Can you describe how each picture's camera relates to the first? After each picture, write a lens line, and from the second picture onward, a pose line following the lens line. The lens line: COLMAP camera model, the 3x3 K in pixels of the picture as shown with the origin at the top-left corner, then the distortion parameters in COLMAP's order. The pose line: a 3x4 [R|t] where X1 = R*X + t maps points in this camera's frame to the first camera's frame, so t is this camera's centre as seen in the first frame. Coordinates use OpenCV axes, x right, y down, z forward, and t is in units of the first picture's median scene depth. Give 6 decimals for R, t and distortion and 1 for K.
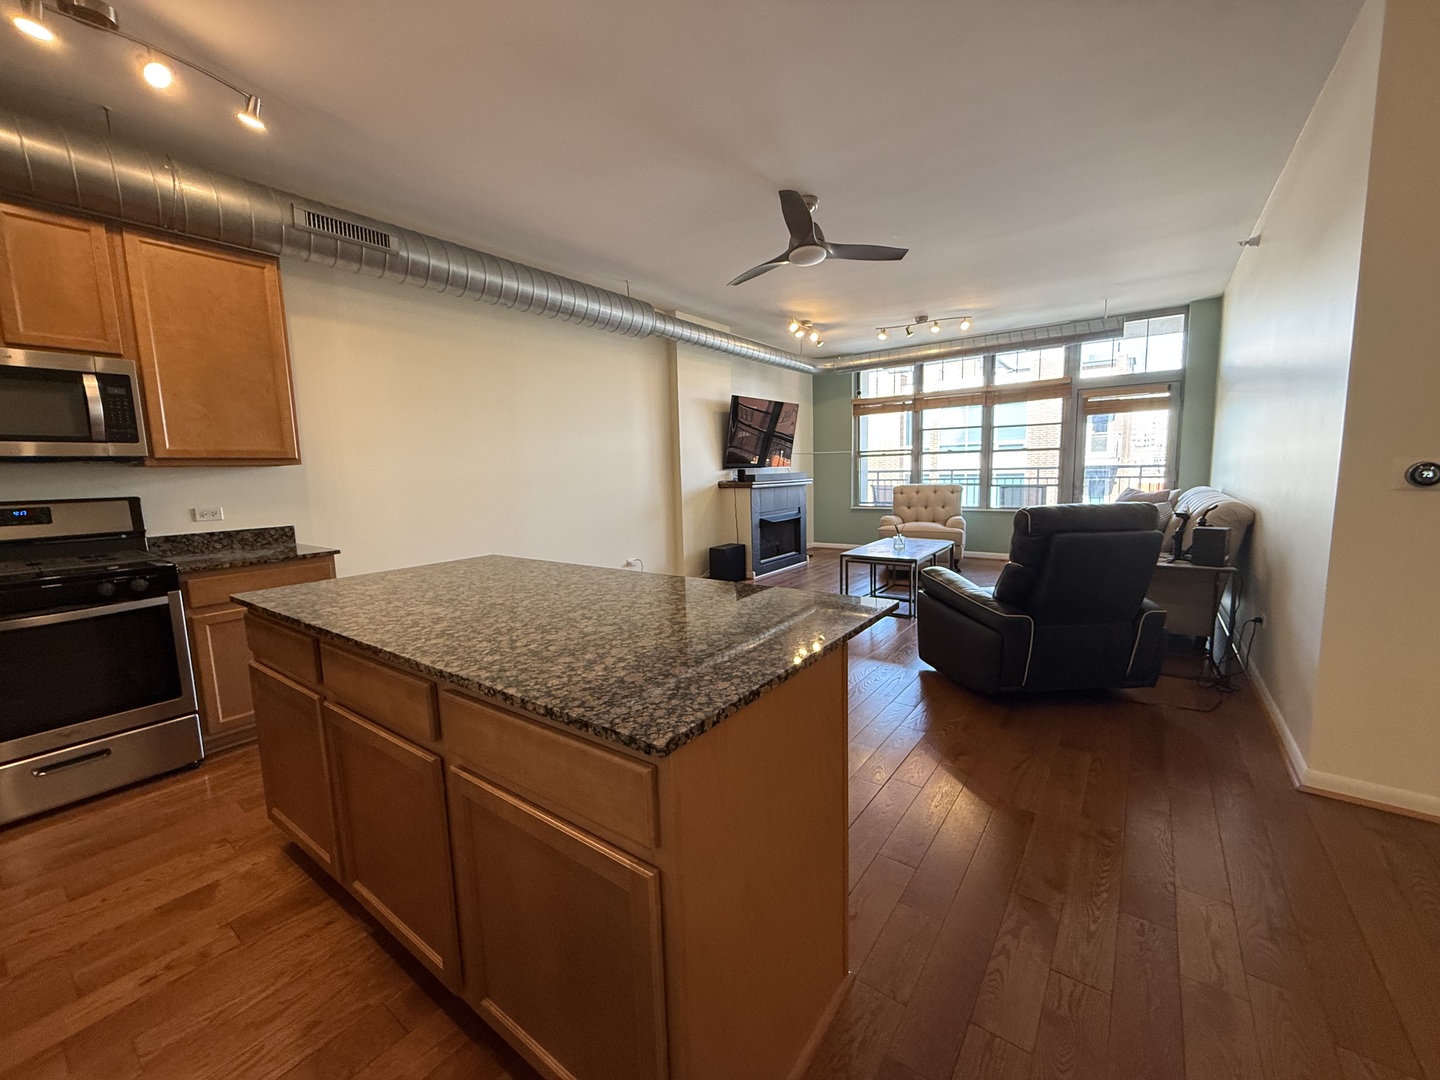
lens RADIAL K [[578.8, 0, 713.9], [0, 578.8, 537.6], [0, 0, 1]] dist [0.000688, 0.000319]
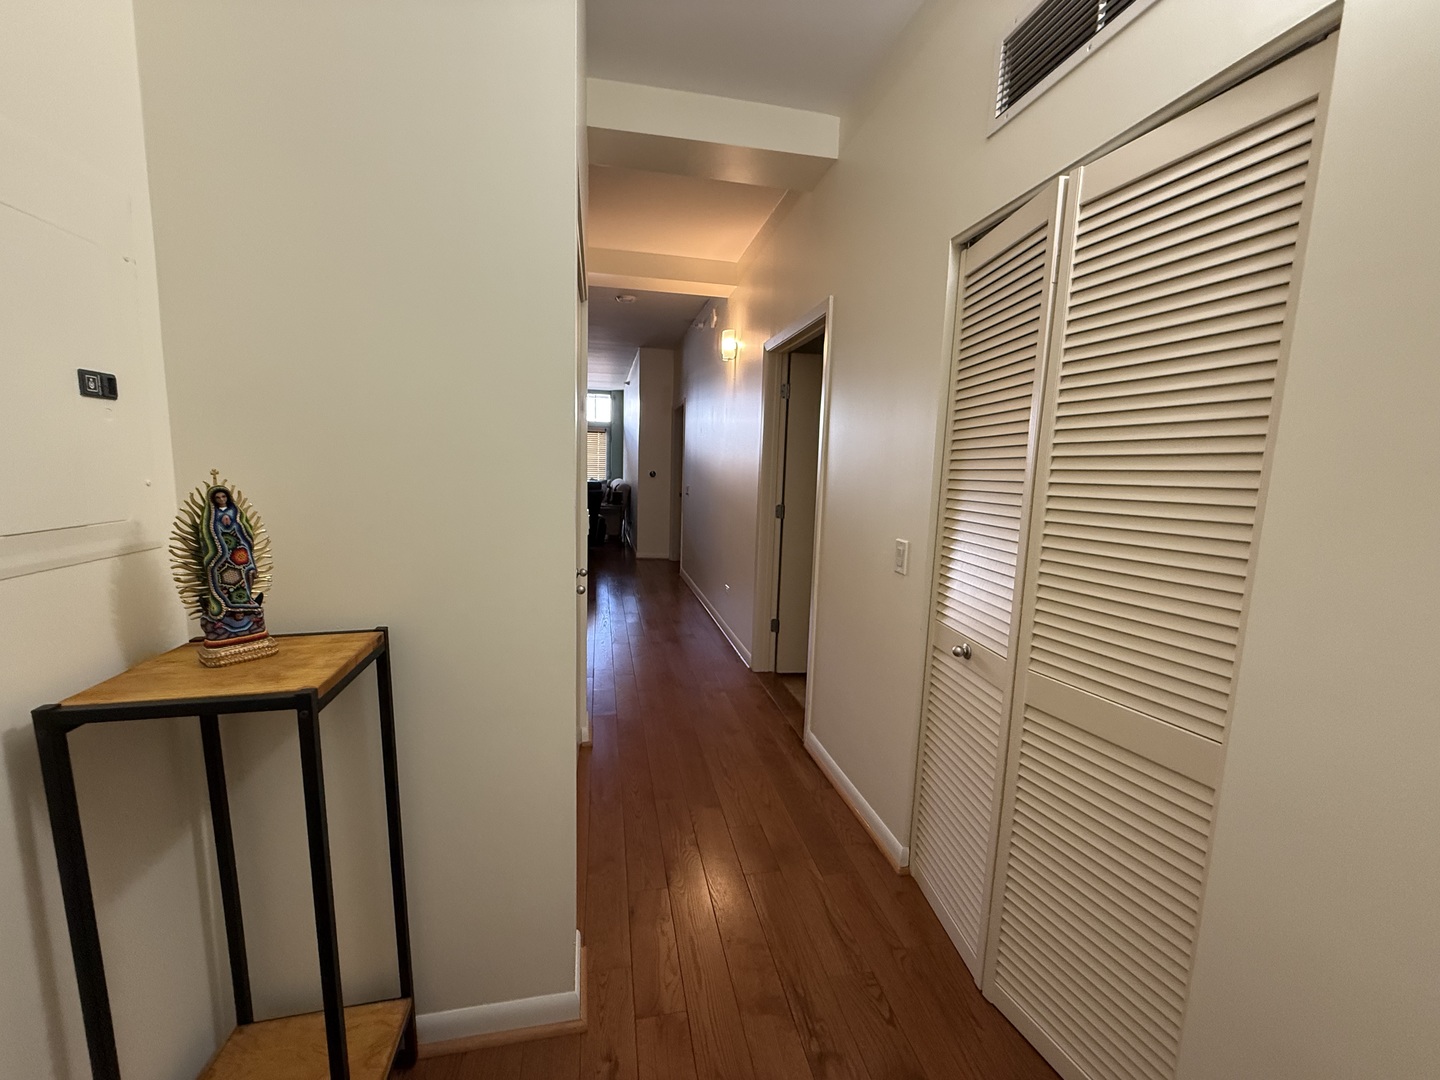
lens RADIAL K [[578.8, 0, 713.9], [0, 578.8, 537.6], [0, 0, 1]] dist [0.000688, 0.000319]
pose [[0.675750, -0.050721, 0.735383, -0.487074], [0.042933, 0.998644, 0.029427, 0.077405], [-0.735879, 0.011687, 0.677012, -0.671760]]
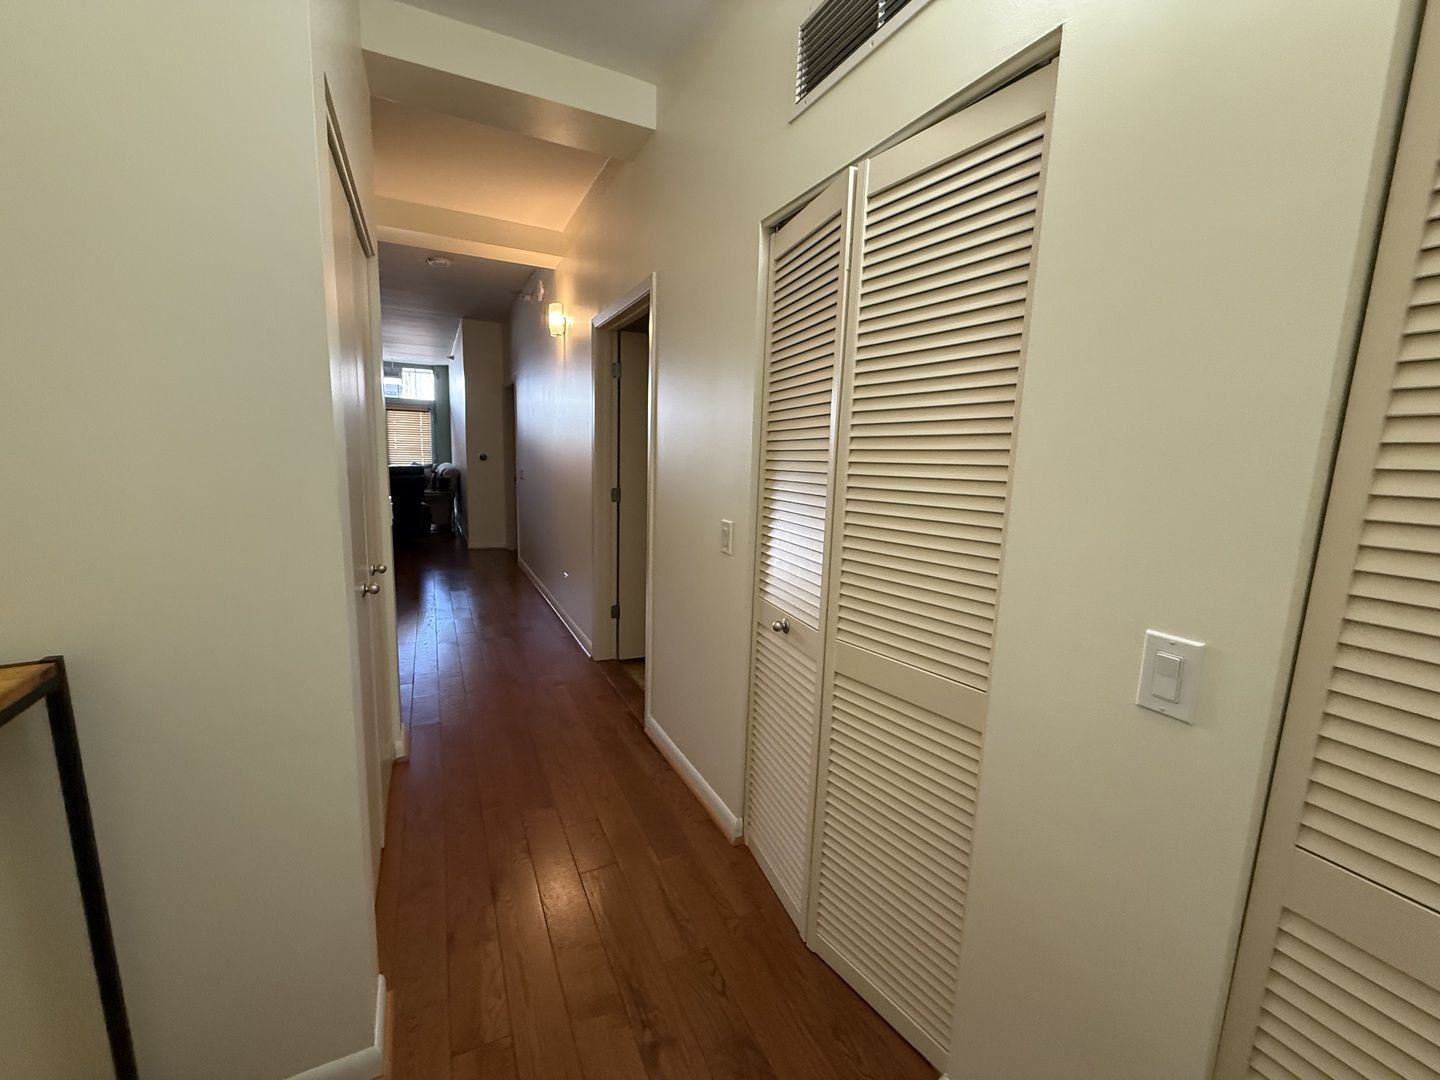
lens RADIAL K [[579.7, 0, 713.7], [0, 579.7, 537.6], [0, 0, 1]] dist [0.002911, 0.000509]
pose [[0.465595, -0.094103, 0.879981, -0.471679], [0.065929, 0.995256, 0.071548, 0.078419], [-0.882539, 0.024704, 0.469590, -0.677292]]
